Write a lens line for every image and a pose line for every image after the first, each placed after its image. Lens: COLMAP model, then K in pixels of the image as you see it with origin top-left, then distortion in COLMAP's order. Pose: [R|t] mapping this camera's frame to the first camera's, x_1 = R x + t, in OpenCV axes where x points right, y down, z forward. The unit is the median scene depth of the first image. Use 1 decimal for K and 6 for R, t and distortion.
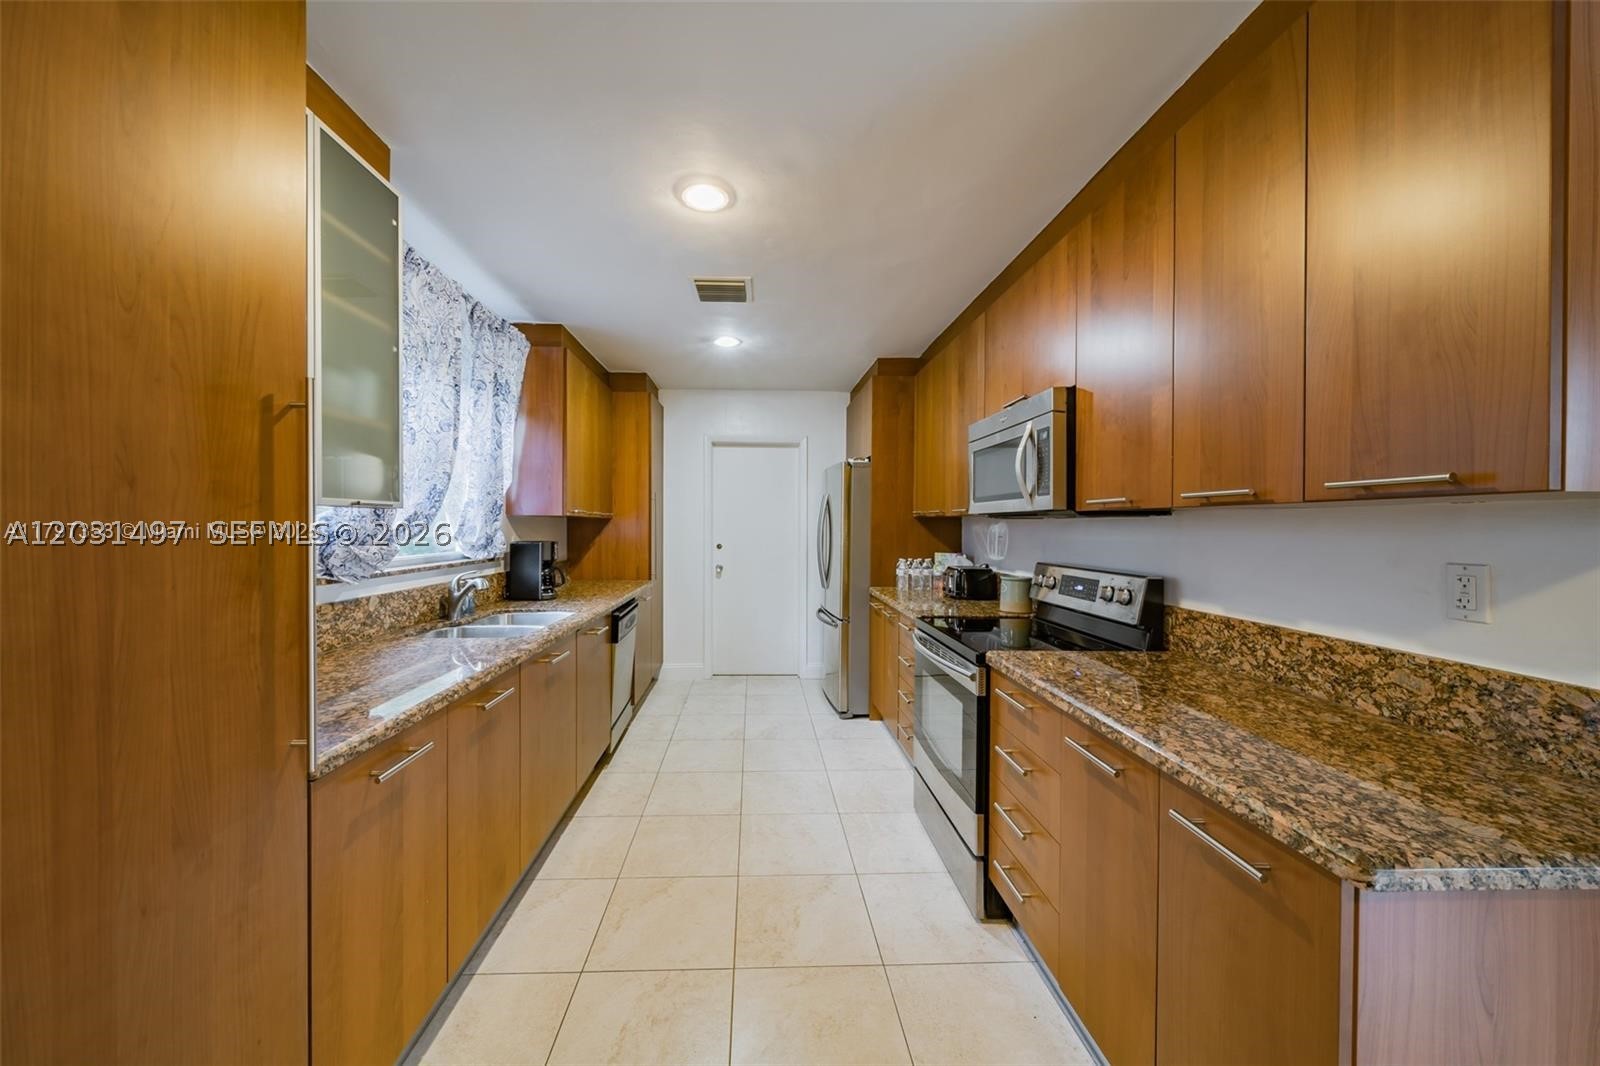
lens RADIAL K [[739.5, 0, 800.0], [0, 739.5, 533.0], [0, 0, 1]] dist [-0.000021, -0.000005]
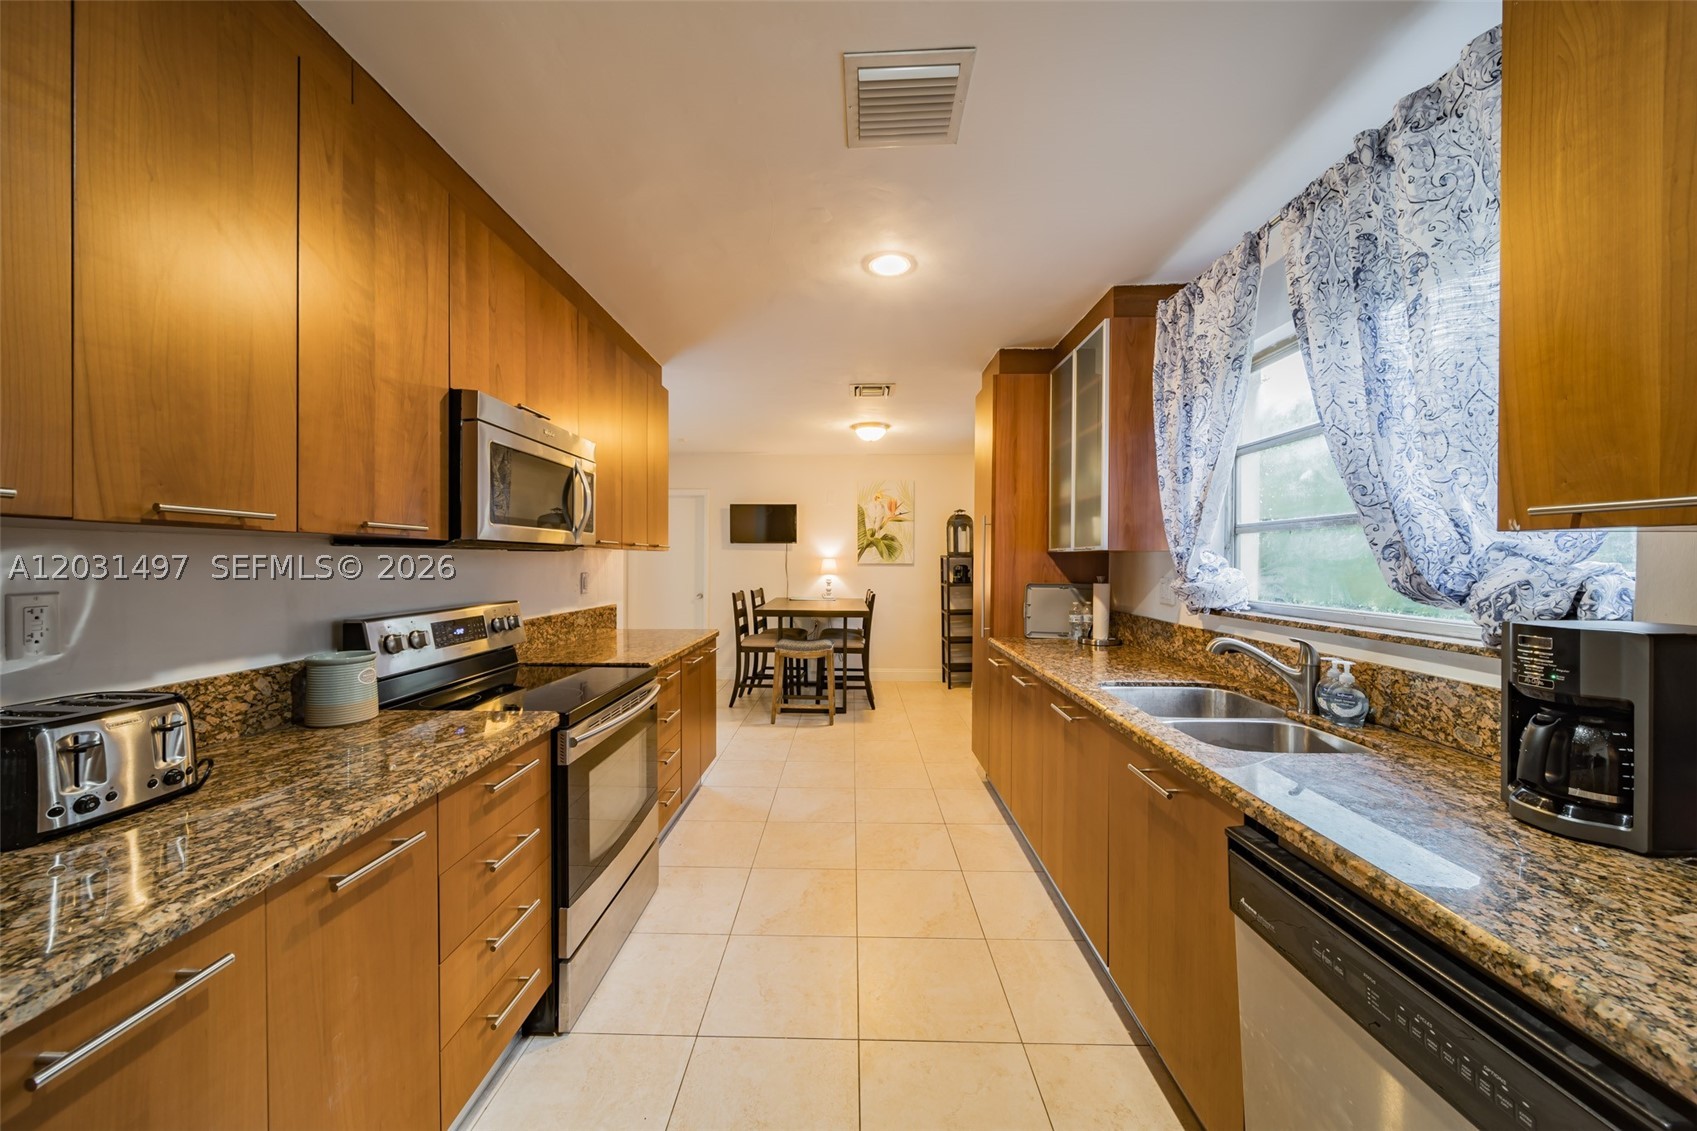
lens RADIAL K [[598.8, 0, 848.5], [0, 598.8, 565.5], [0, 0, 1]] dist [0.000018, 0.000000]
pose [[-0.997556, -0.007479, 0.069470, -0.133602], [-0.006363, 0.999847, 0.016272, -0.017248], [-0.069581, 0.015790, -0.997451, 1.925246]]
